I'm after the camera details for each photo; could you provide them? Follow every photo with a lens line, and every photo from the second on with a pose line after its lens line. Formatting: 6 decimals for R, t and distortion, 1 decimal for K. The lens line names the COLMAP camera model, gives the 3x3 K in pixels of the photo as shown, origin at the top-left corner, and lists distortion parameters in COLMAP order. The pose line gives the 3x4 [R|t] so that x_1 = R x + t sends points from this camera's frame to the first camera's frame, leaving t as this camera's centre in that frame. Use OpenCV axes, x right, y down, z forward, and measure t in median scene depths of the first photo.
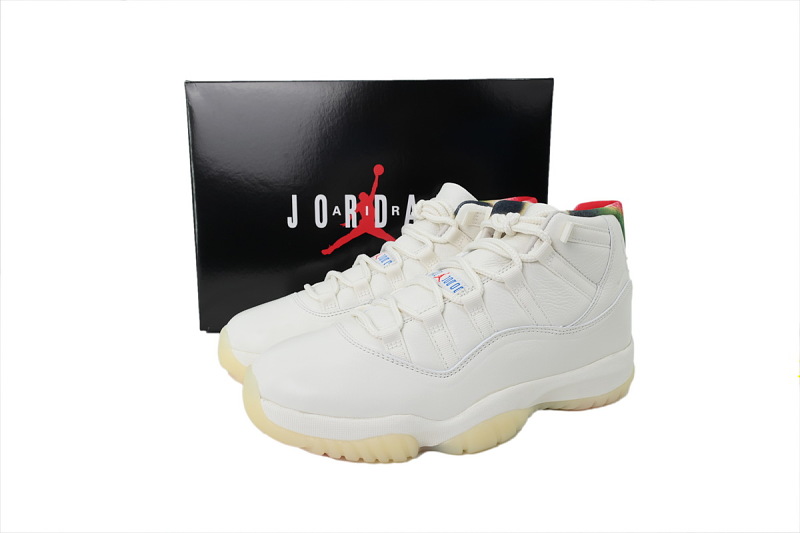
lens RADIAL K [[544.6, 0, 400.0], [0, 544.6, 266.5], [0, 0, 1]] dist [0.000240, -0.000206]
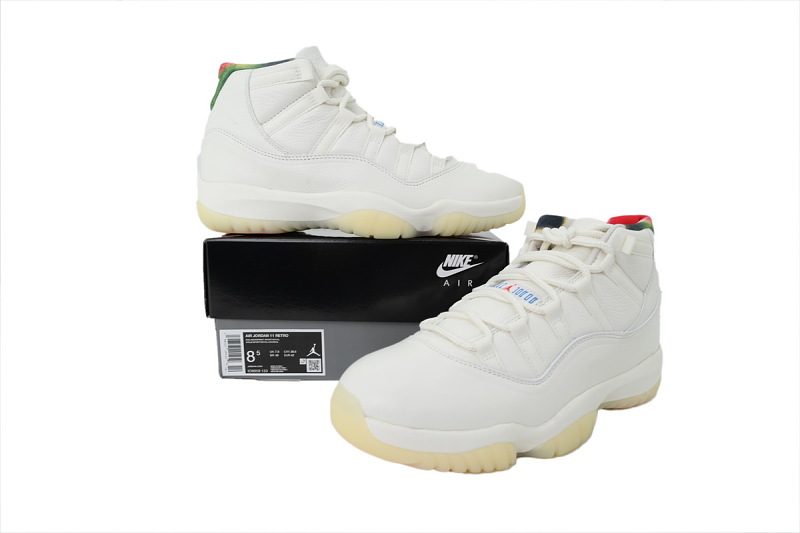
lens RADIAL K [[544.6, 0, 400.0], [0, 544.6, 266.5], [0, 0, 1]] dist [0.000240, -0.000206]
pose [[0.980971, -0.016842, 0.193424, -0.359483], [0.021094, 0.999579, -0.019943, -0.007191], [-0.193007, 0.023643, 0.980913, 0.021555]]
